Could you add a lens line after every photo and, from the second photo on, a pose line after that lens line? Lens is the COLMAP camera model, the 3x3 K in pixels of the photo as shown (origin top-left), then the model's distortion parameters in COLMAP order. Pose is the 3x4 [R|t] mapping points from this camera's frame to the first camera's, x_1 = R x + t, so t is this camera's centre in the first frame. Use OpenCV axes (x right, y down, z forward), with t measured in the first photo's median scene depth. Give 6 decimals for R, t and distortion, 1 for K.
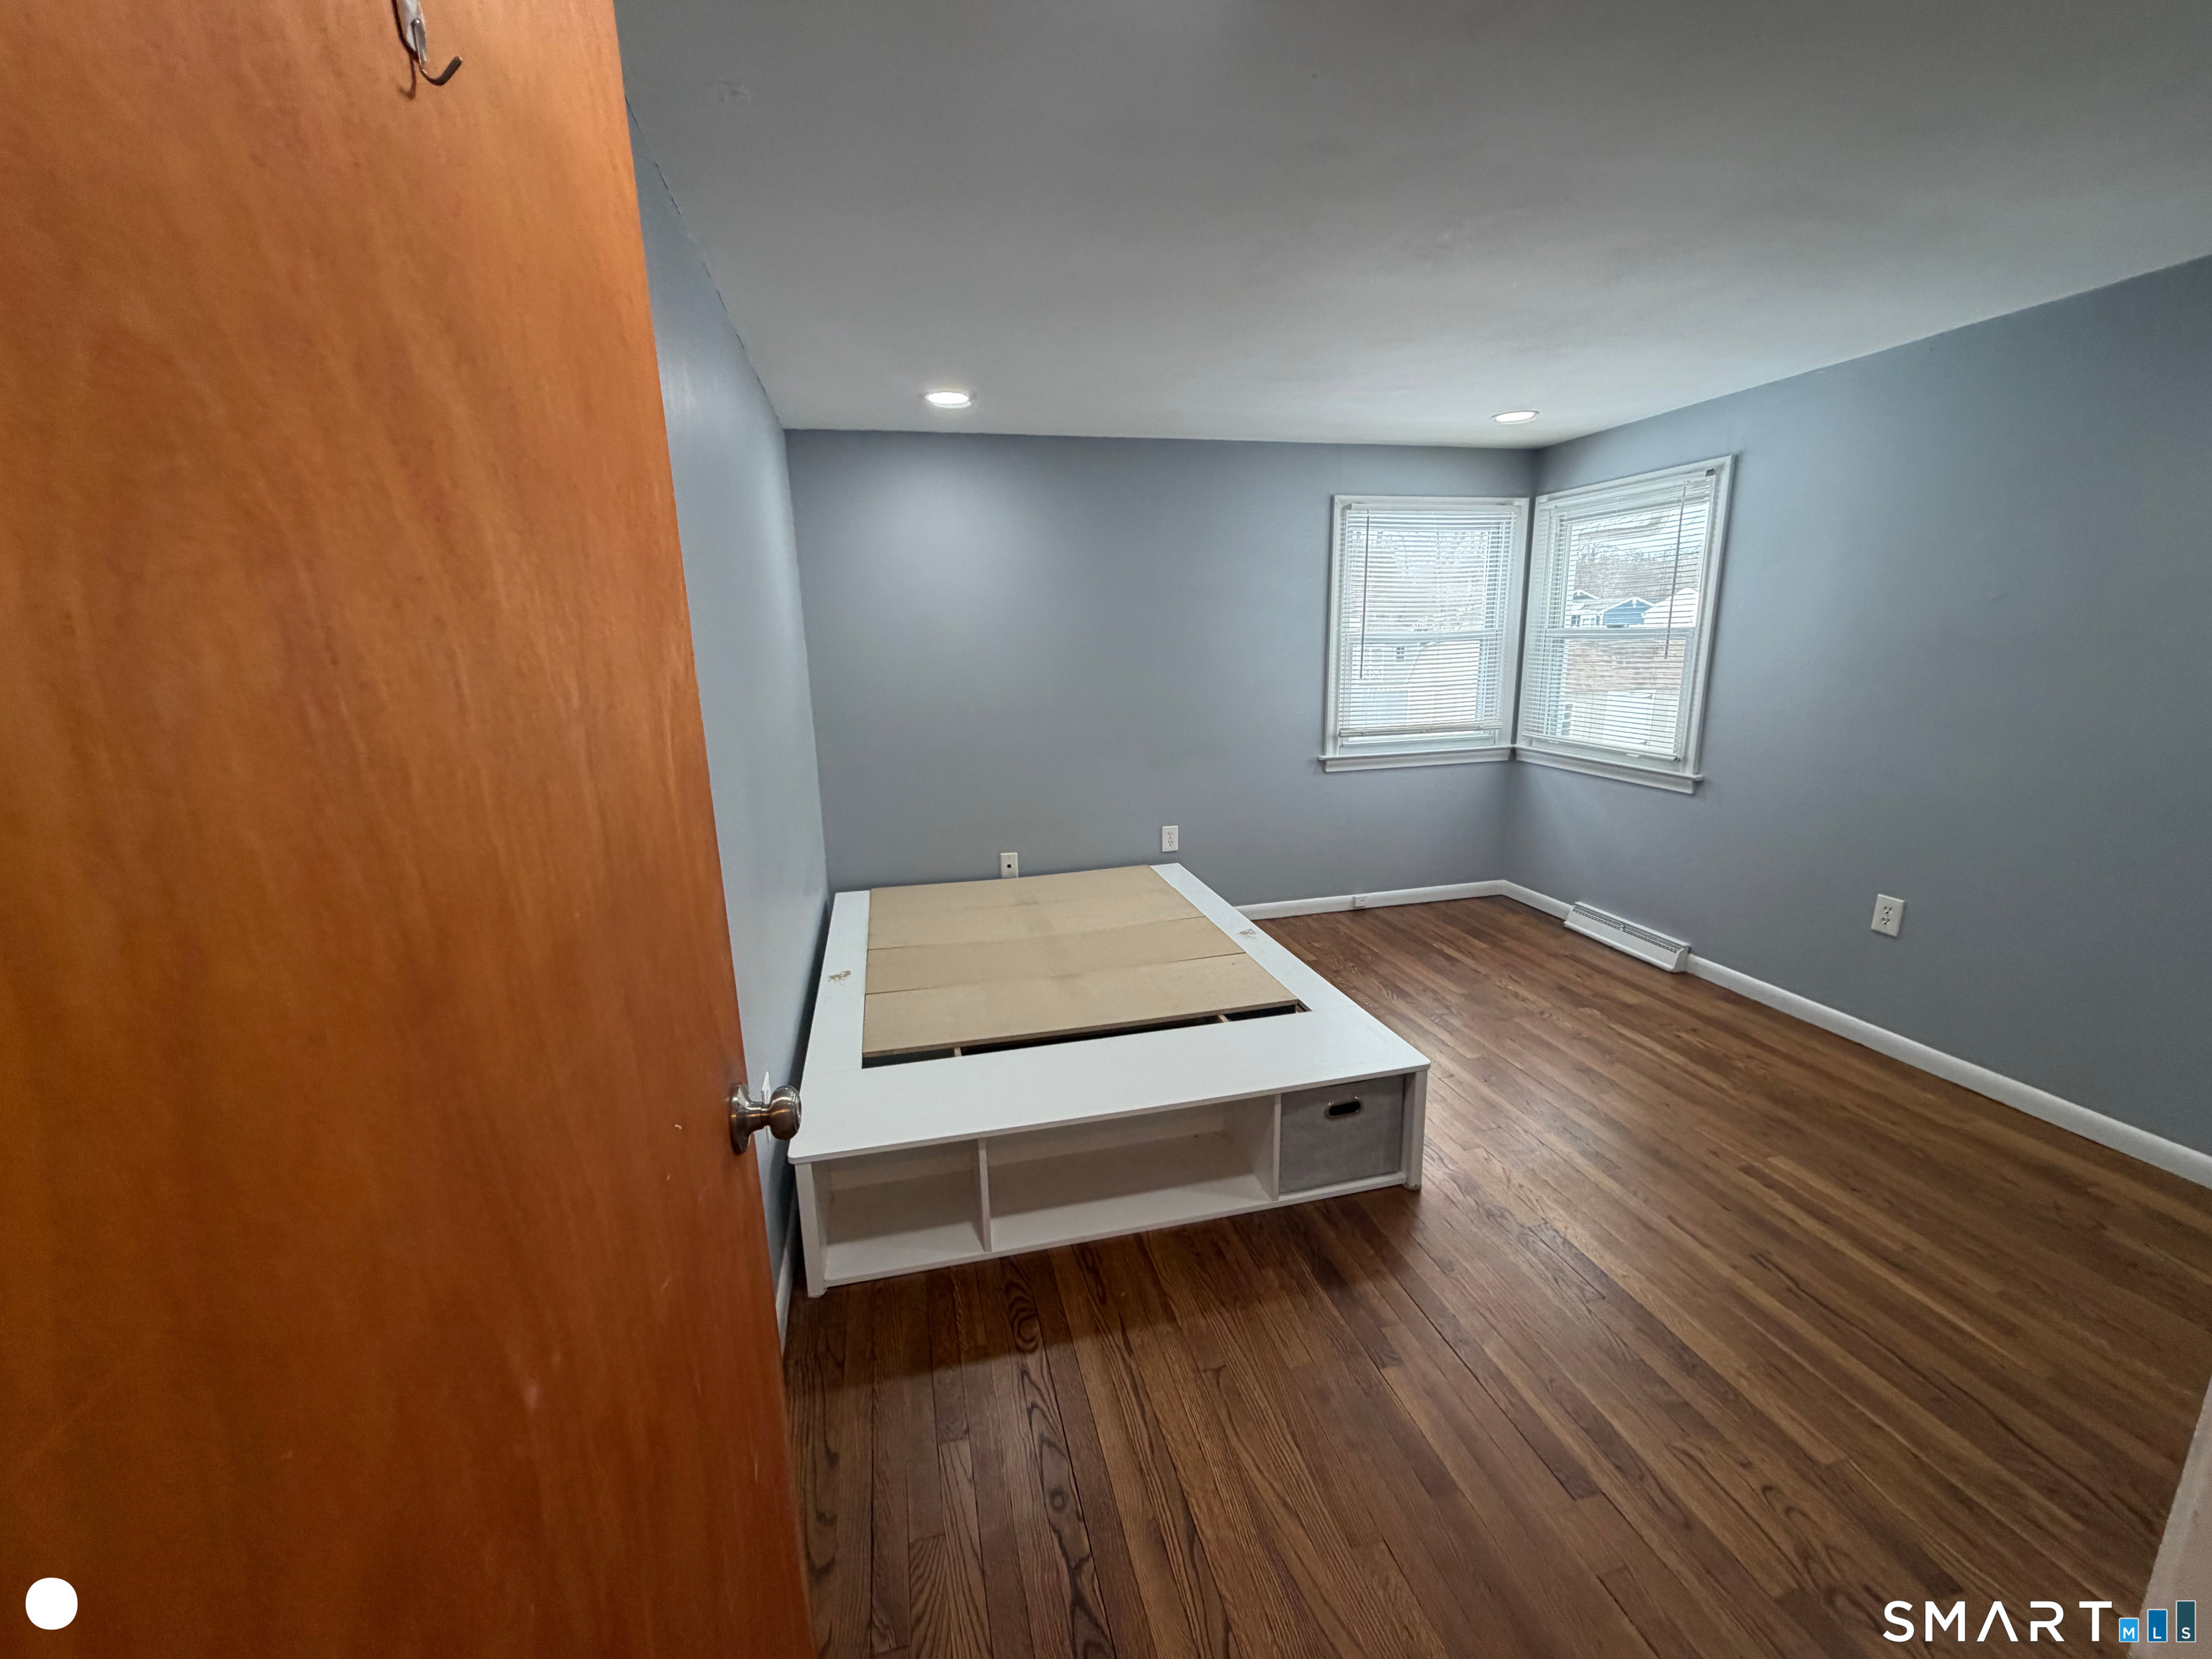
lens RADIAL K [[882.2, 0, 1099.0], [0, 882.2, 828.7], [0, 0, 1]] dist [-0.002169, 0.000059]
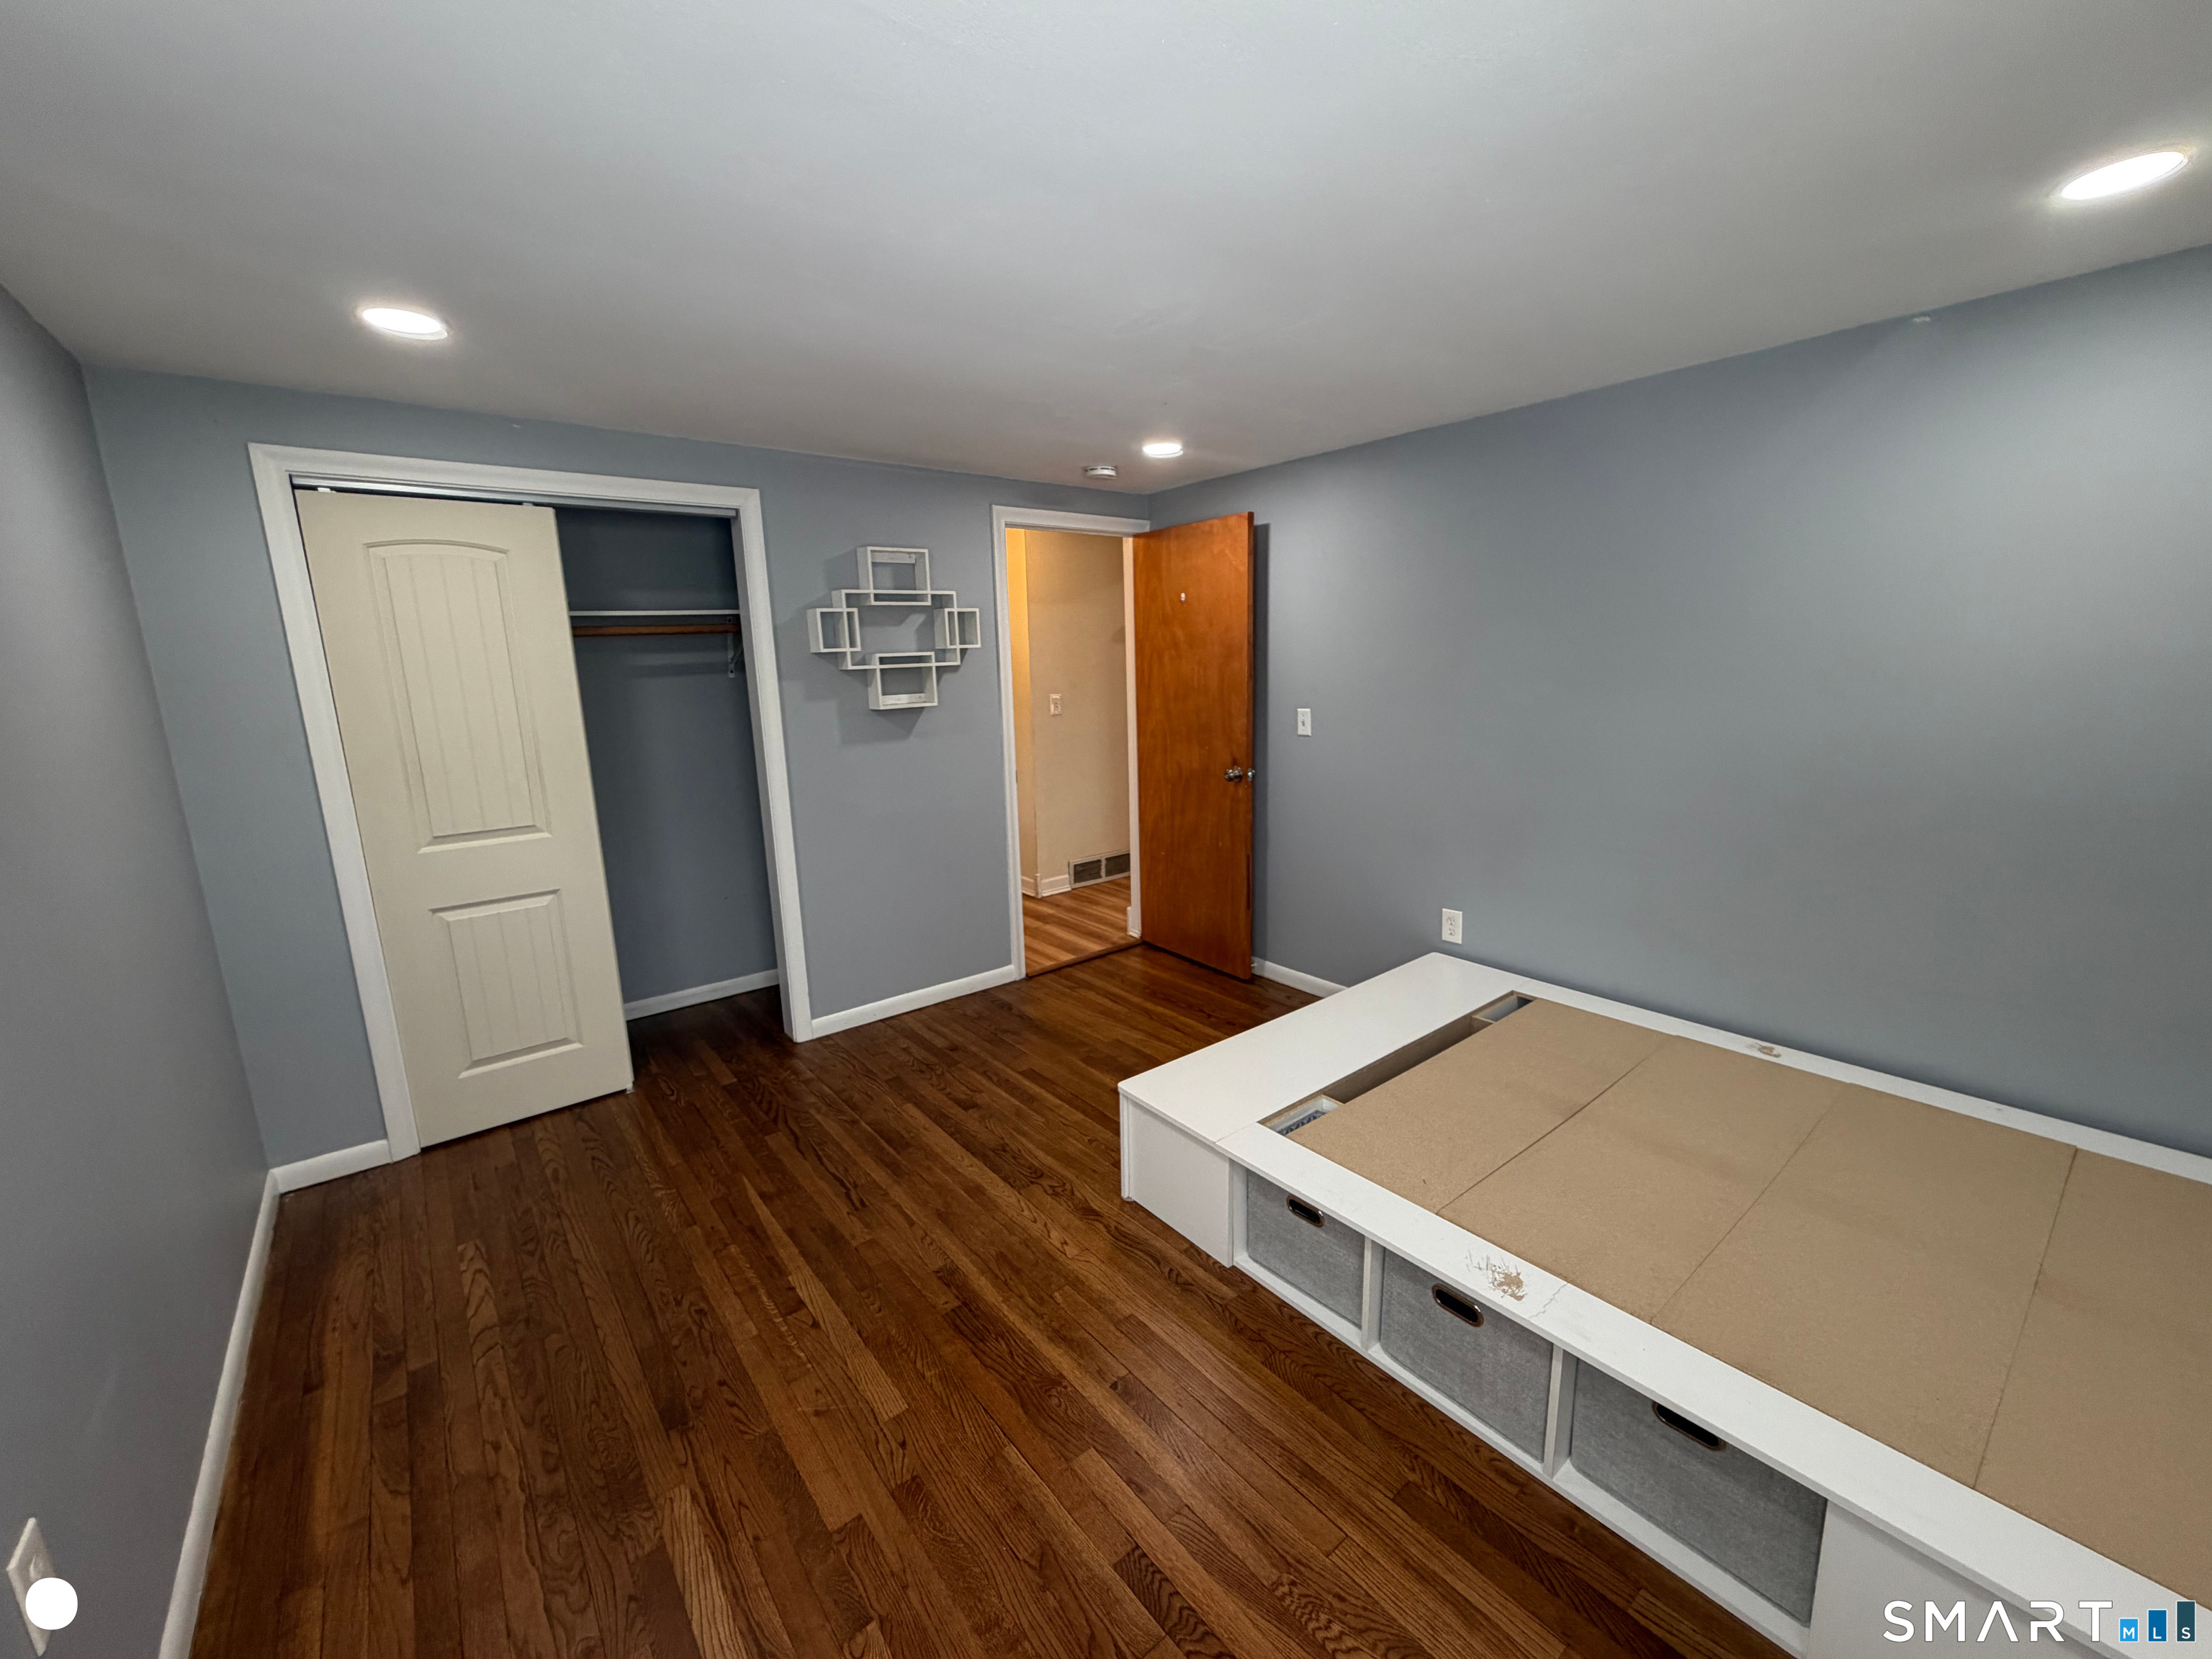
lens RADIAL K [[882.2, 0, 1095.1], [0, 882.2, 842.2], [0, 0, 1]] dist [-0.002169, 0.000059]
pose [[-0.909675, 0.137793, -0.391796, 0.451073], [-0.039397, 0.910476, 0.411681, -0.254424], [0.413448, 0.389932, -0.822809, 1.013179]]
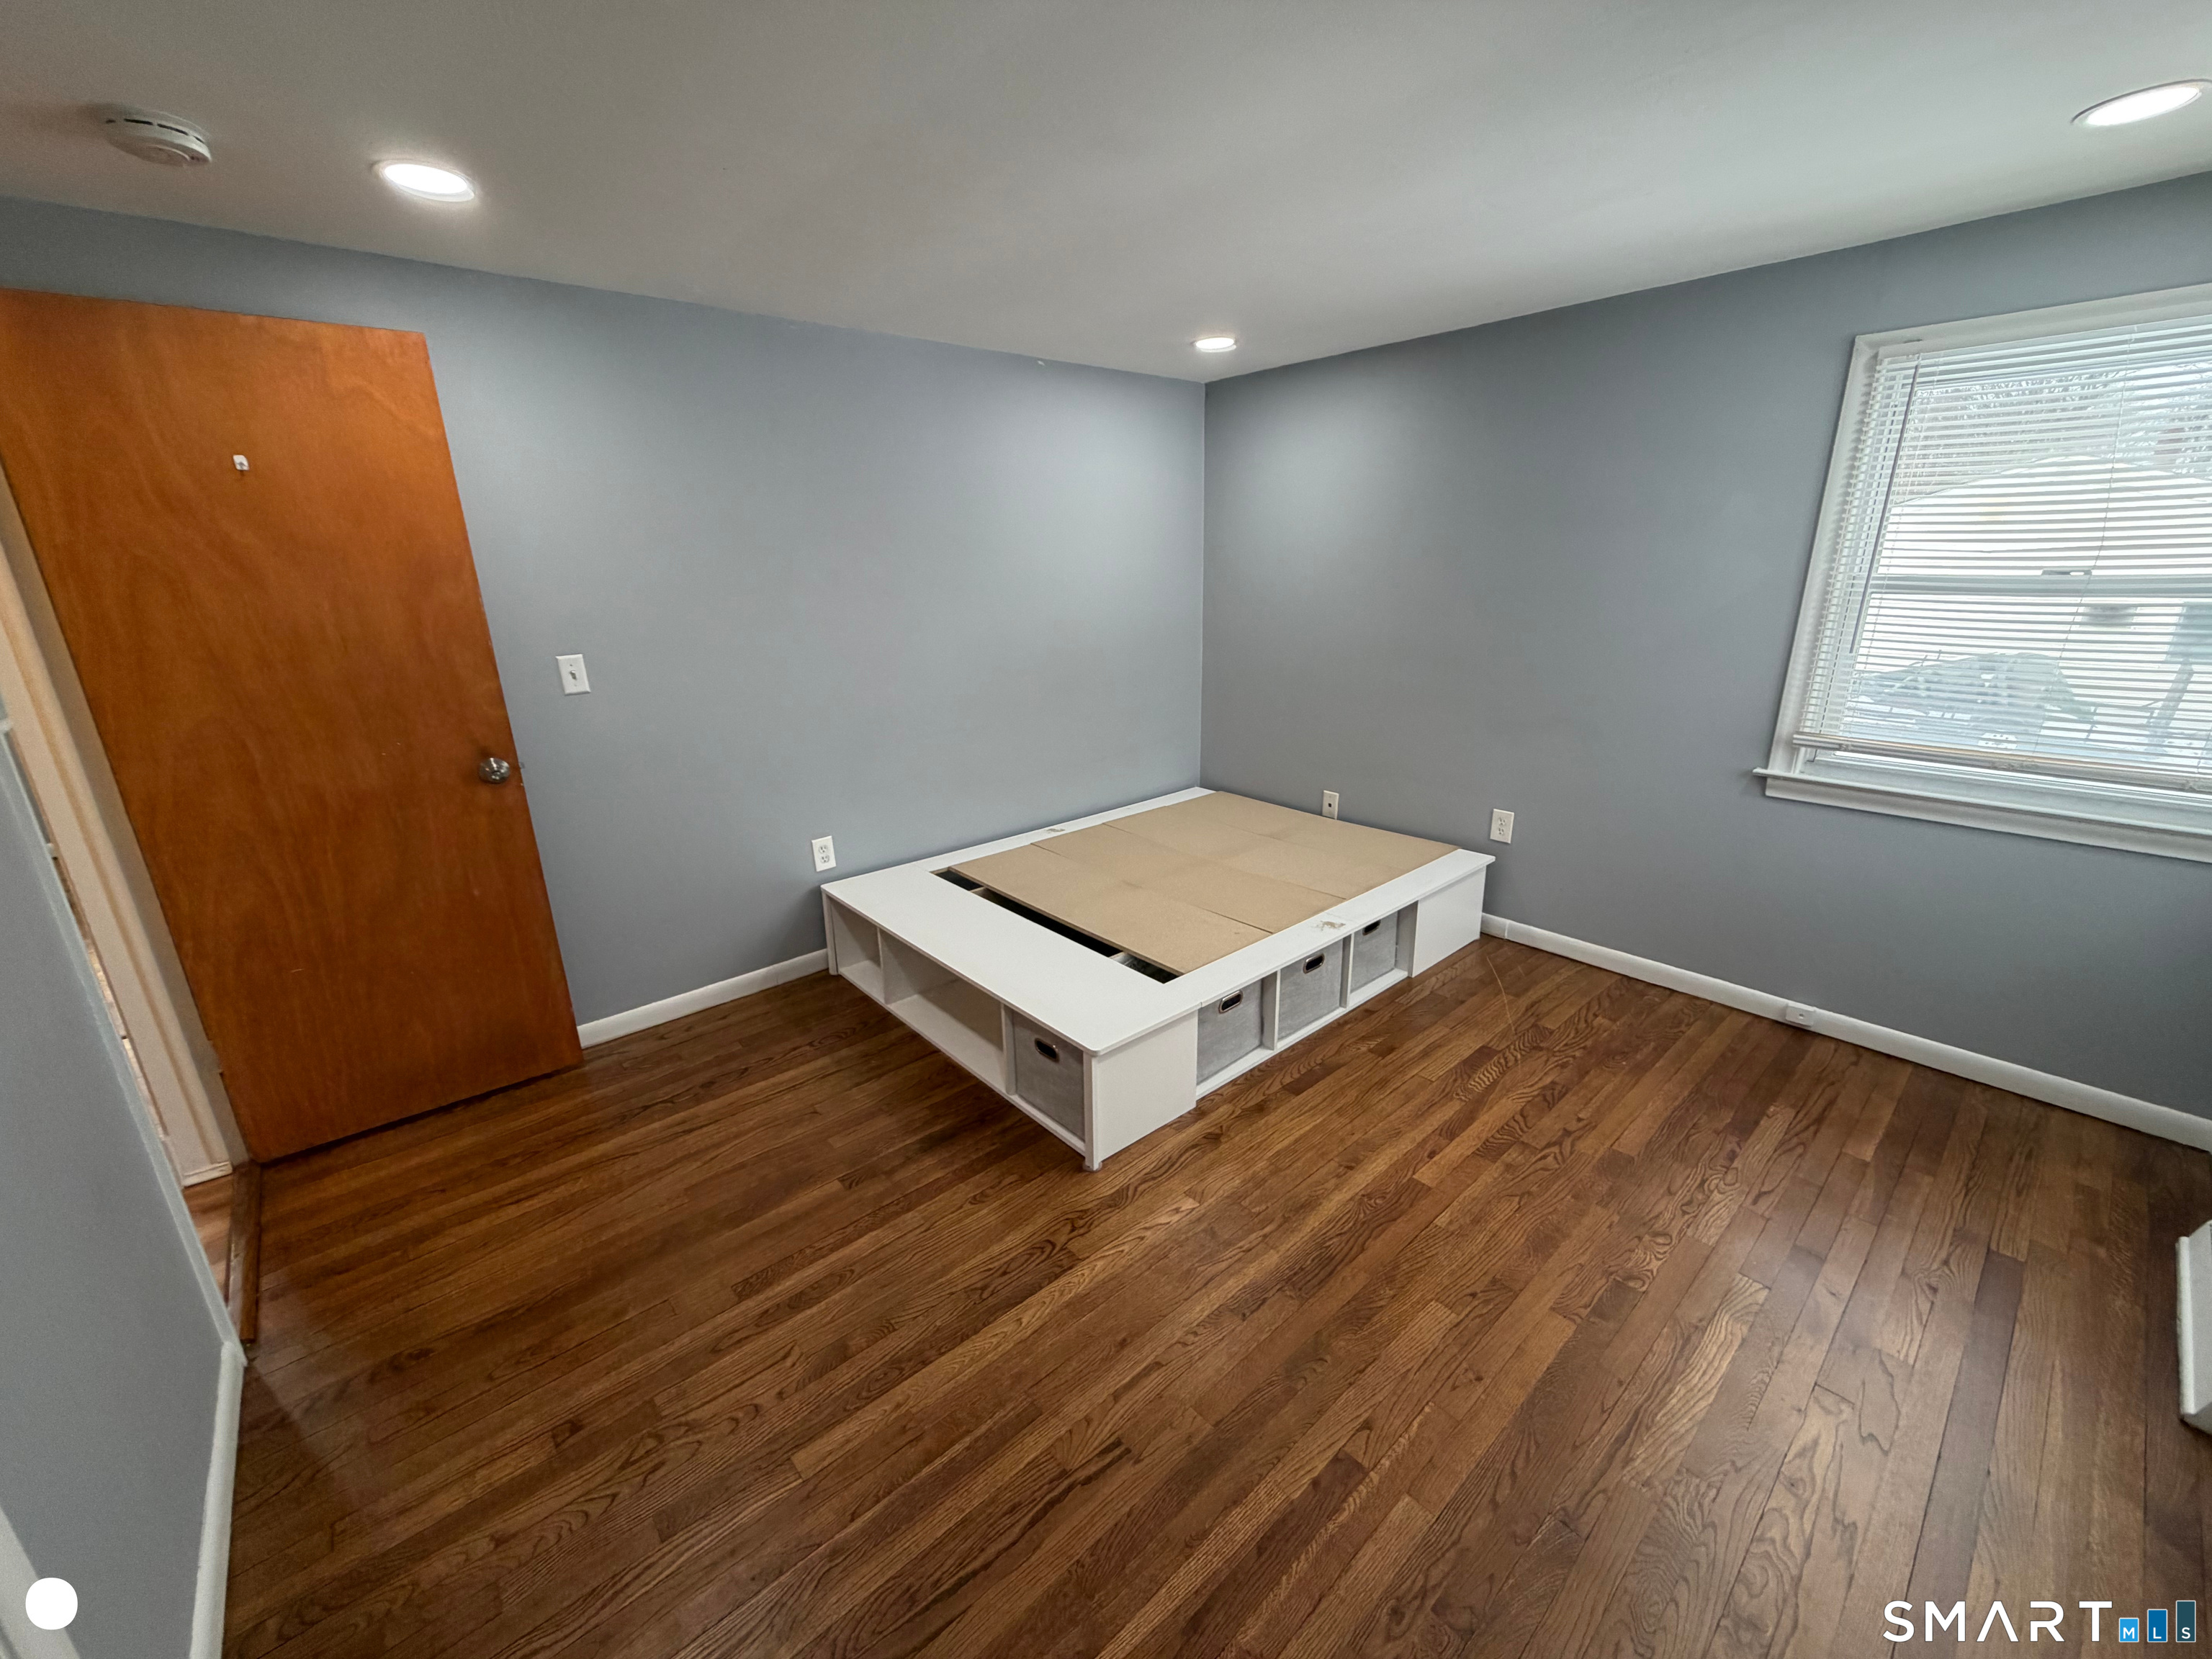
lens RADIAL K [[882.2, 0, 1106.9], [0, 882.2, 836.9], [0, 0, 1]] dist [-0.002169, 0.000059]
pose [[0.465968, 0.282747, -0.838408, 0.644404], [-0.188102, 0.957562, 0.218388, -0.095968], [0.864576, 0.055944, 0.499378, 0.303087]]
